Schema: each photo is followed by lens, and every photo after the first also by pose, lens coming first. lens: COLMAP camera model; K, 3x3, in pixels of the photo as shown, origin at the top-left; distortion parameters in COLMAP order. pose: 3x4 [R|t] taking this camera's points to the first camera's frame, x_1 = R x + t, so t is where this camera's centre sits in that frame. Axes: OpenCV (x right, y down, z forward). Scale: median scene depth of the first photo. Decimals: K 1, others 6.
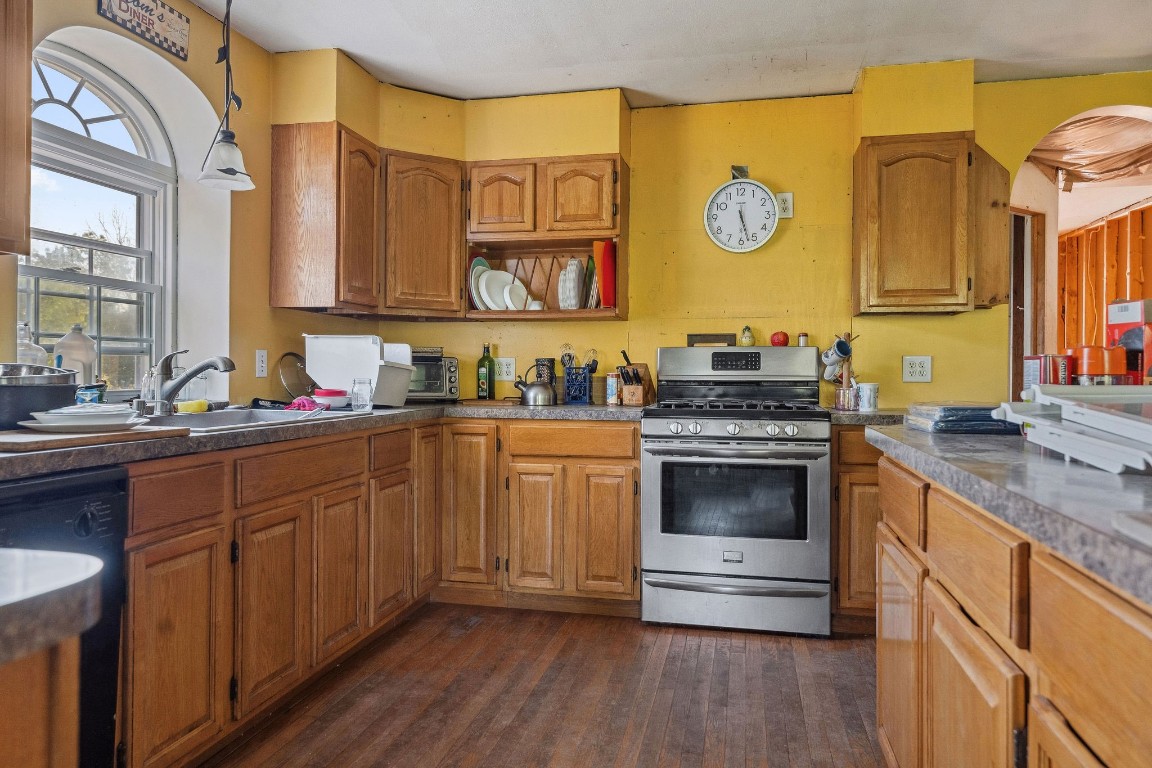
lens RADIAL K [[758.8, 0, 569.1], [0, 758.8, 368.5], [0, 0, 1]] dist [-0.005505, 0.000055]
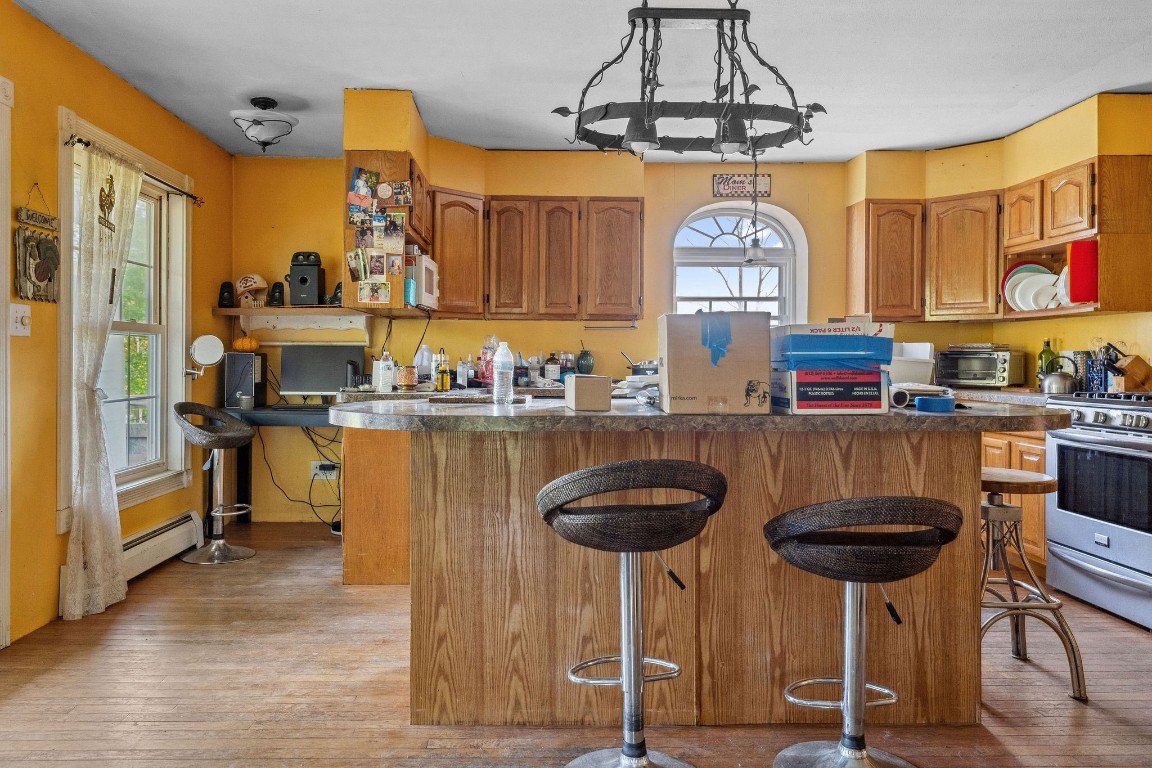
lens RADIAL K [[758.8, 0, 569.1], [0, 758.8, 368.5], [0, 0, 1]] dist [-0.005505, 0.000055]
pose [[0.288075, 0.002346, -0.957605, 0.852247], [0.006121, 0.999972, 0.004291, 0.002533], [0.957588, -0.007098, 0.288053, -0.006436]]
